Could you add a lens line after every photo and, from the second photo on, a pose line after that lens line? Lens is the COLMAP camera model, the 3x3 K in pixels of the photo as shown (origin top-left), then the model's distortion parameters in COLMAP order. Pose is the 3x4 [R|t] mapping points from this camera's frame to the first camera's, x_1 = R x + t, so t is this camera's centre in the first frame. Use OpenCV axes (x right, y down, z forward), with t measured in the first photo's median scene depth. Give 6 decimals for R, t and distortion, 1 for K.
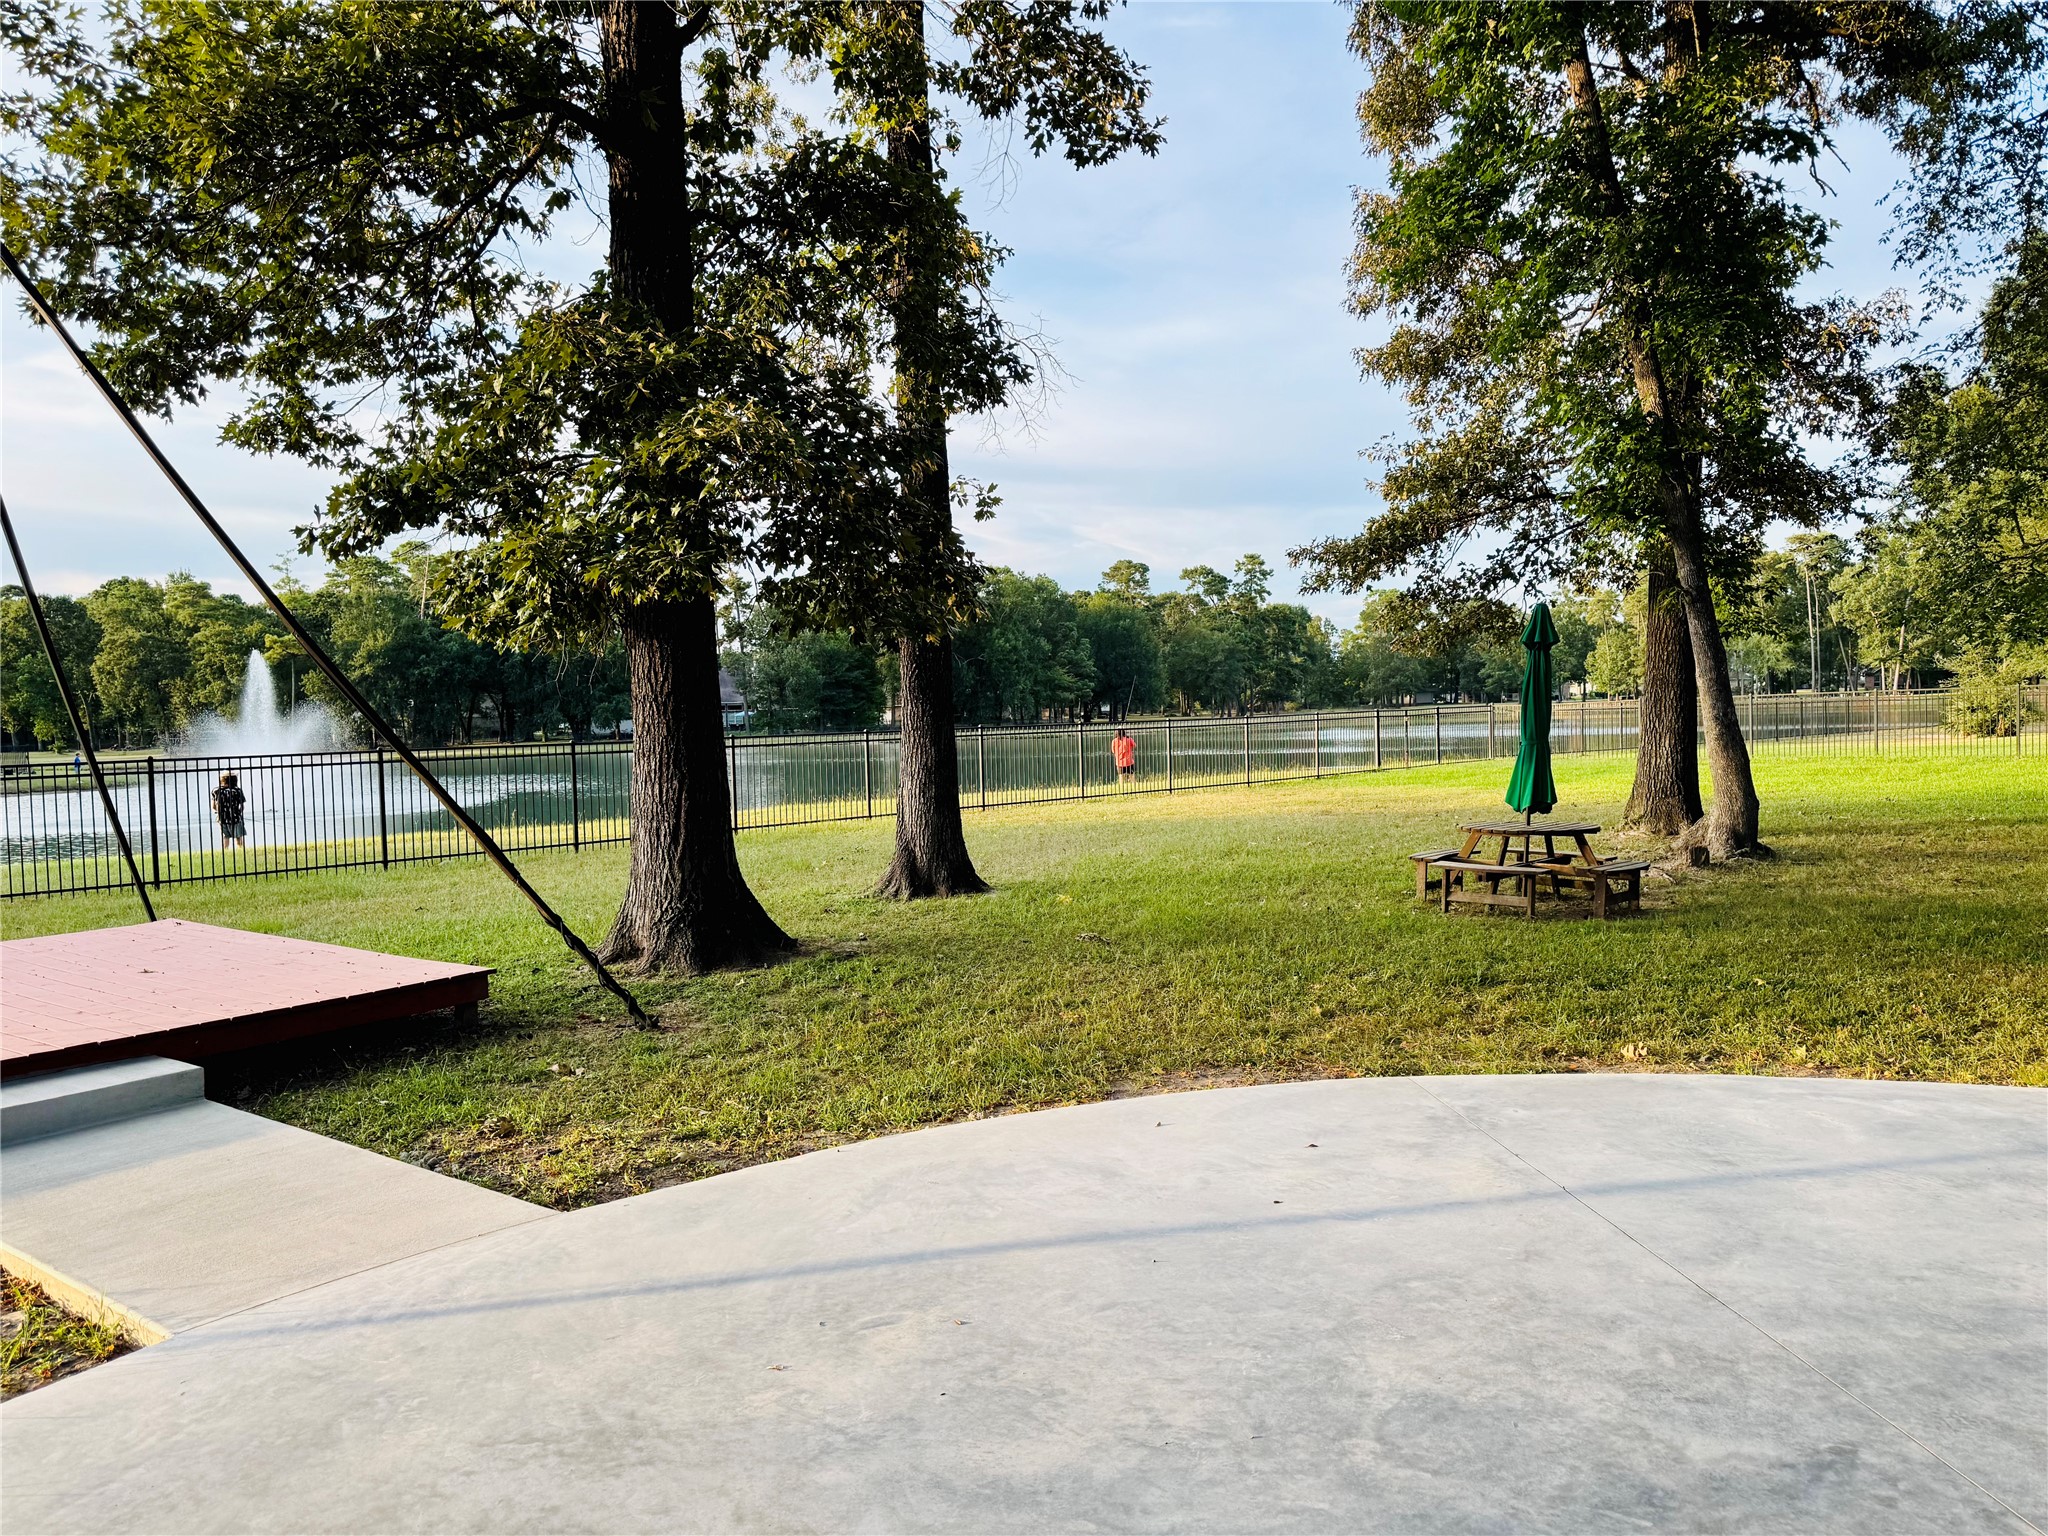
lens RADIAL K [[1362.5, 0, 988.9], [0, 1362.5, 782.2], [0, 0, 1]] dist [-0.003824, -0.016567]
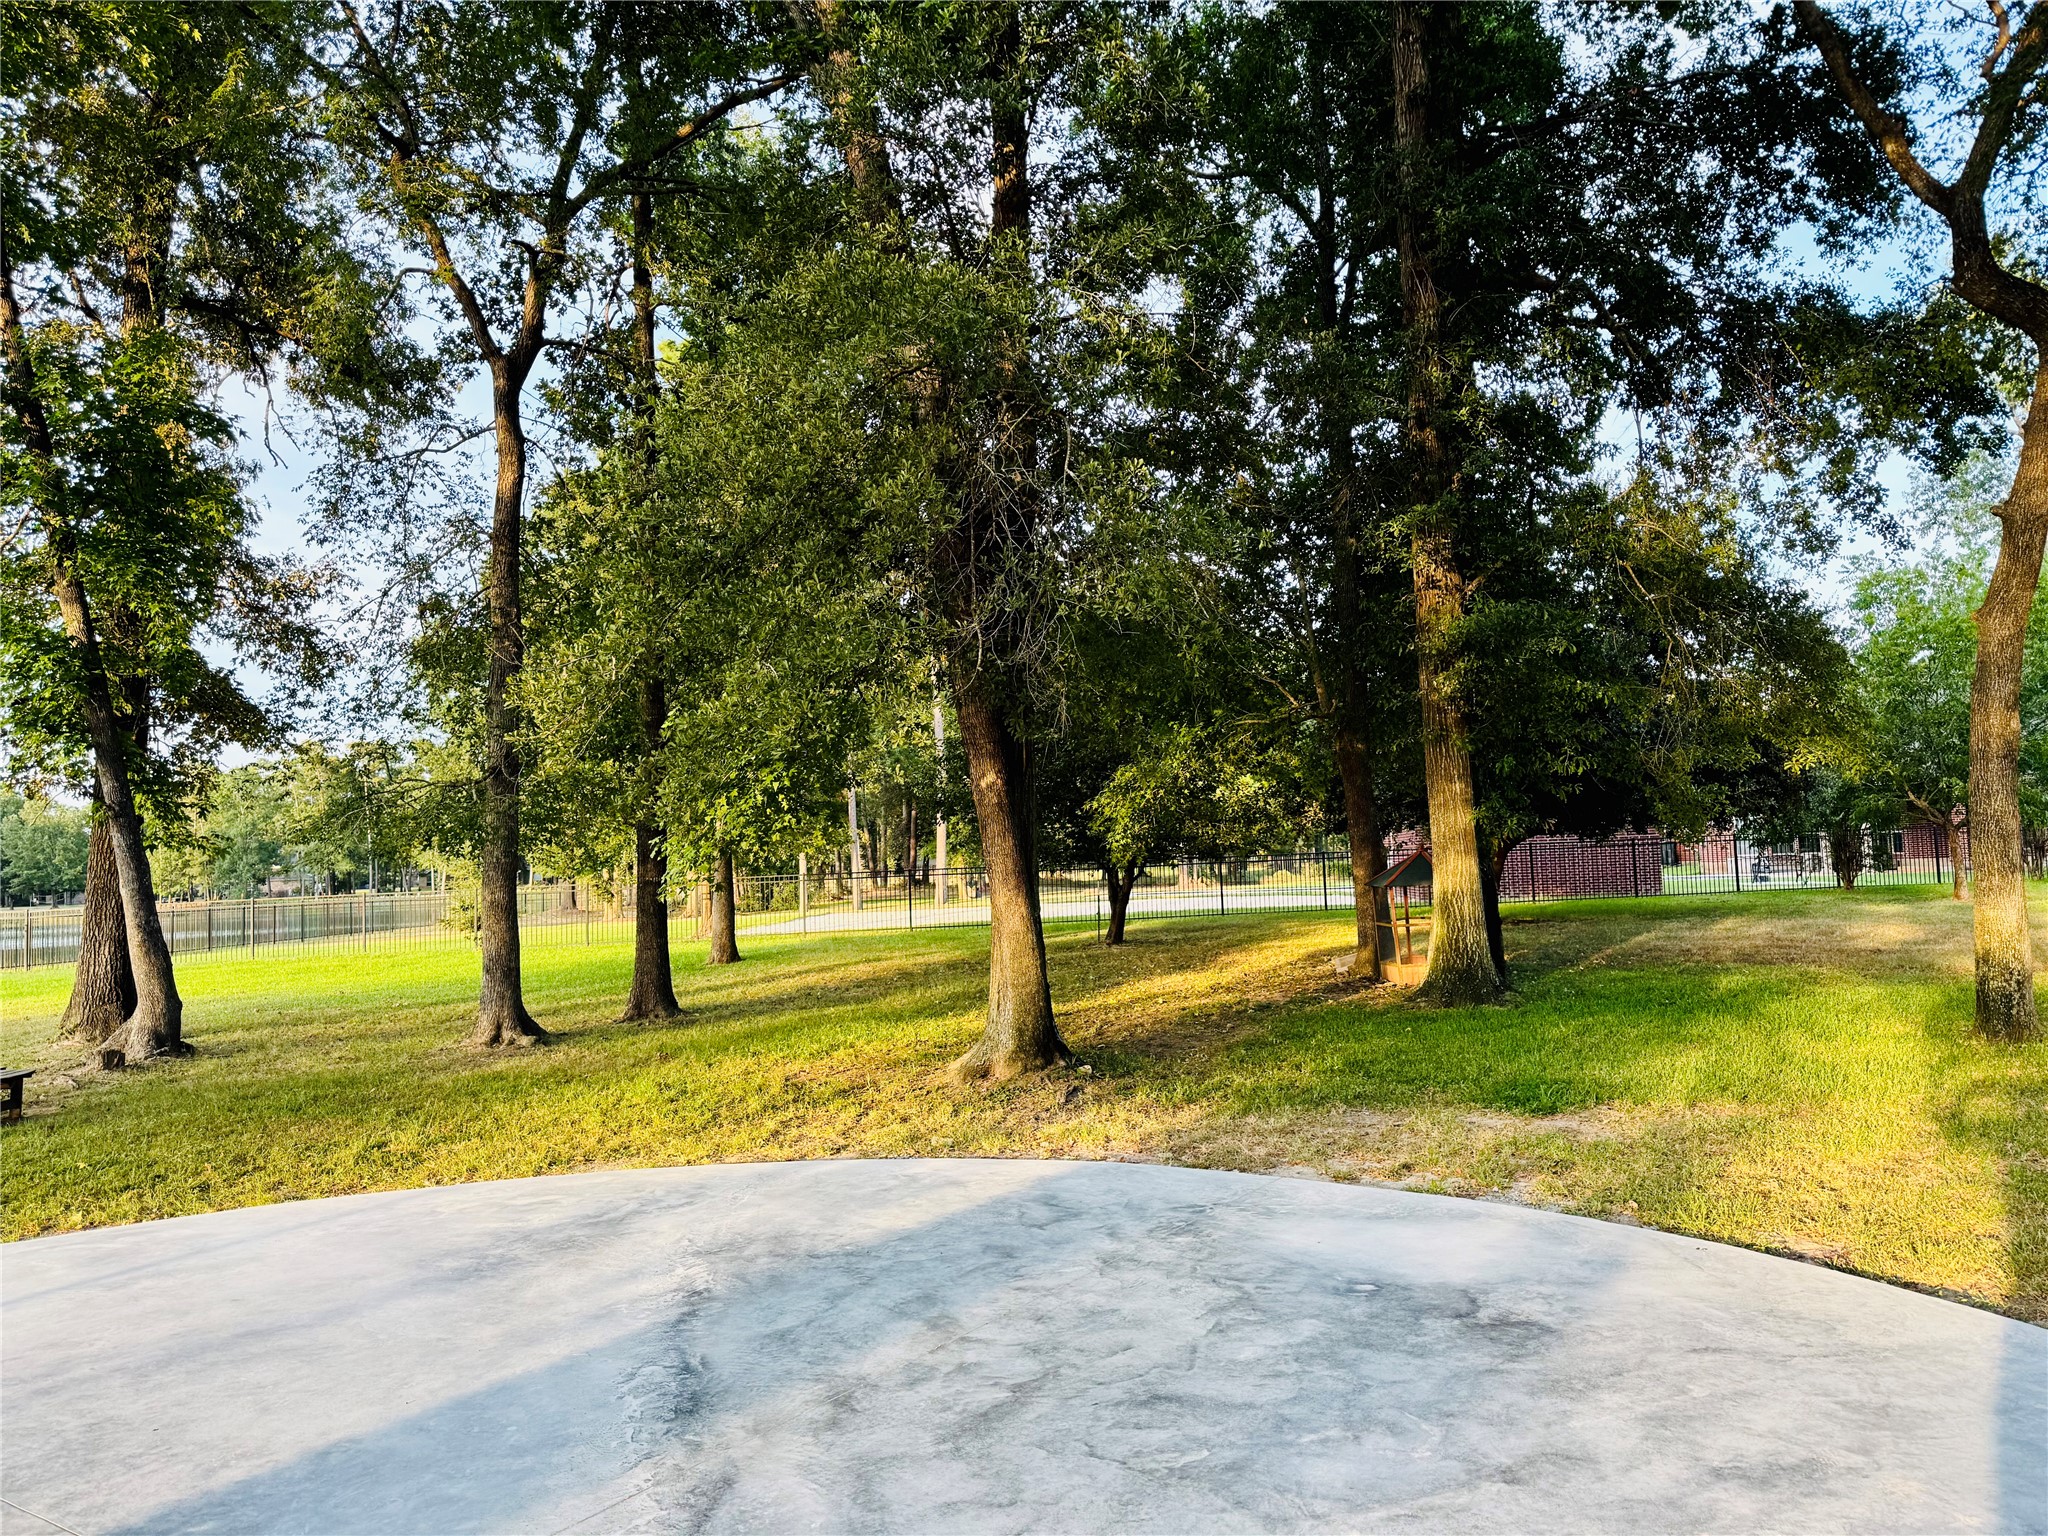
lens RADIAL K [[1441.4, 0, 1024.0], [0, 1441.4, 768.0], [0, 0, 1]] dist [0.000443, -0.003758]
pose [[0.591555, 0.064673, 0.803666, 0.030758], [0.056409, 0.991015, -0.121271, 0.006095], [-0.804289, 0.117073, 0.582592, -0.230476]]
